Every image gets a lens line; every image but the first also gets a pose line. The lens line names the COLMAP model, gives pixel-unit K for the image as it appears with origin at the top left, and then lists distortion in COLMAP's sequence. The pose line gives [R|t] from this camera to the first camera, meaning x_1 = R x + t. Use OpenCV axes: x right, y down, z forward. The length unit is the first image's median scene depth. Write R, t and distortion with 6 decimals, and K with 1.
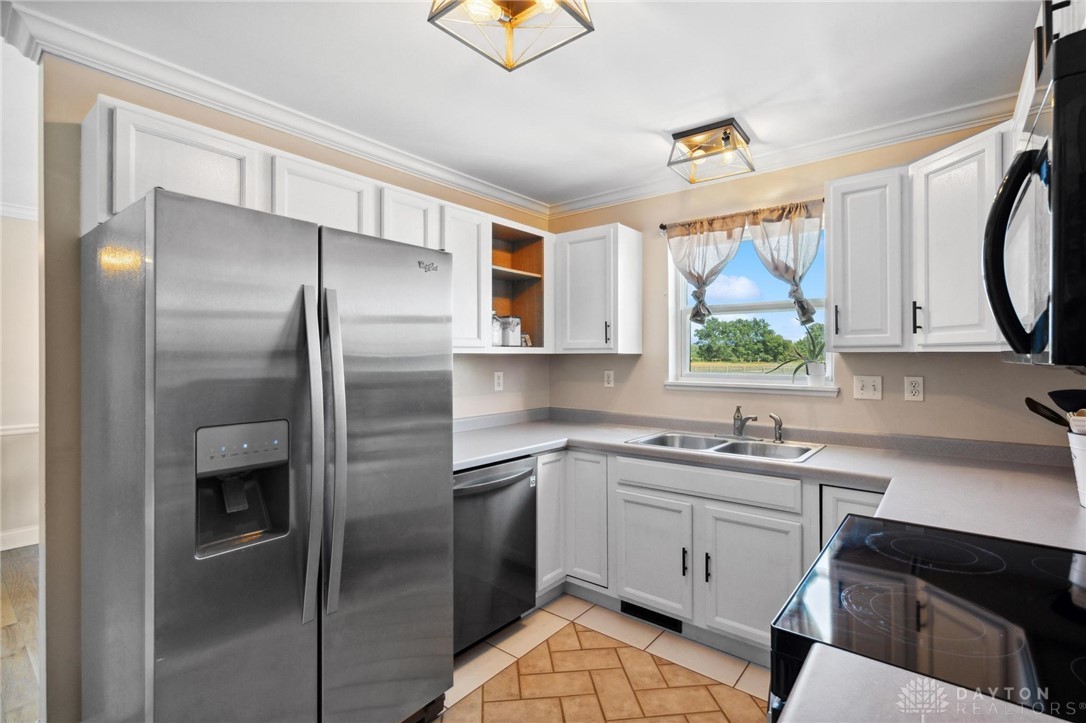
lens RADIAL K [[508.0, 0, 541.0], [0, 508.0, 347.1], [0, 0, 1]] dist [-0.002584, 0.000113]
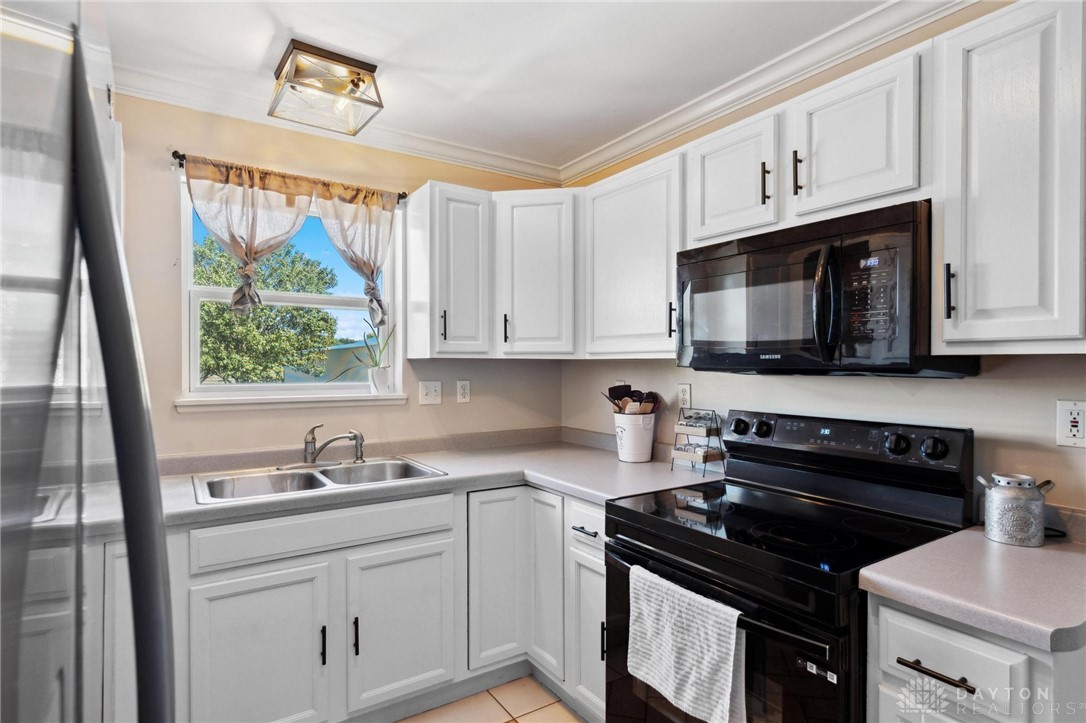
lens RADIAL K [[571.6, 0, 543.0], [0, 571.6, 361.5], [0, 0, 1]] dist [0.000264, -0.000124]
pose [[0.297267, 0.002672, 0.954791, -0.363178], [-0.021110, 0.999770, 0.003775, 0.007316], [-0.954561, -0.021277, 0.297255, 0.418745]]
